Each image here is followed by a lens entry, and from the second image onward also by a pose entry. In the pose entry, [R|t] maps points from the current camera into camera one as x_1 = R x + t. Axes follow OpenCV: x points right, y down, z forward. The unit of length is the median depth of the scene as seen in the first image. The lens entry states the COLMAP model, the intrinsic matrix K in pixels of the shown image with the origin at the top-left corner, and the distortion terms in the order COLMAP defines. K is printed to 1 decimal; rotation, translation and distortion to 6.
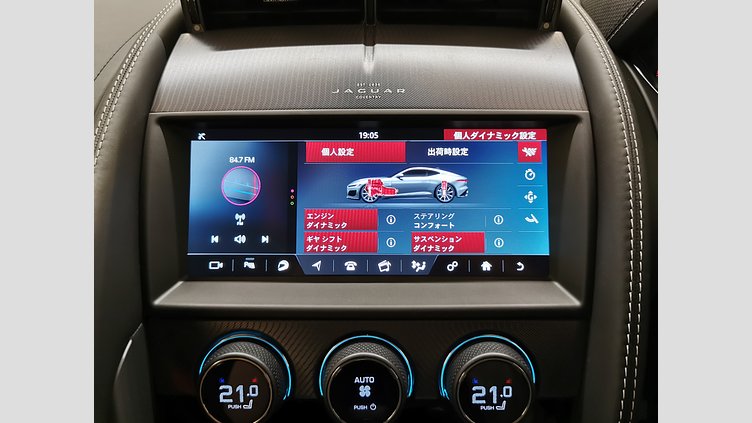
lens RADIAL K [[449.4, 0, 378.1], [0, 449.4, 204.3], [0, 0, 1]] dist [-0.020597, -0.006507]
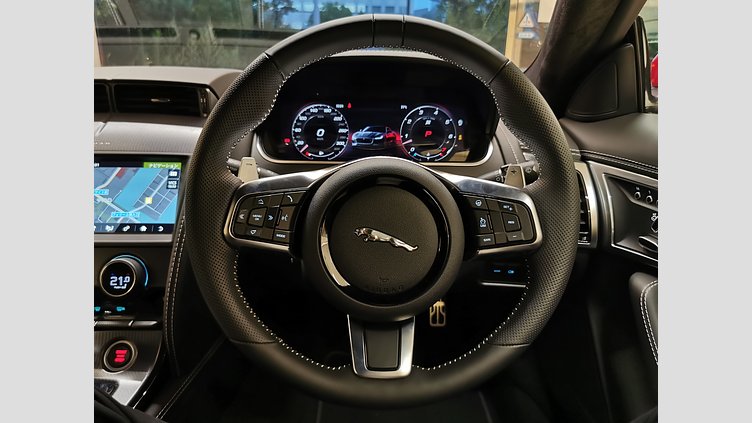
lens RADIAL K [[449.4, 0, 374.9], [0, 449.4, 205.5], [0, 0, 1]] dist [-0.020597, -0.006507]
pose [[0.998104, 0.008946, 0.060898, 1.185857], [0.001845, 0.984589, -0.174872, 0.400183], [-0.061524, 0.174653, 0.982706, -1.071124]]
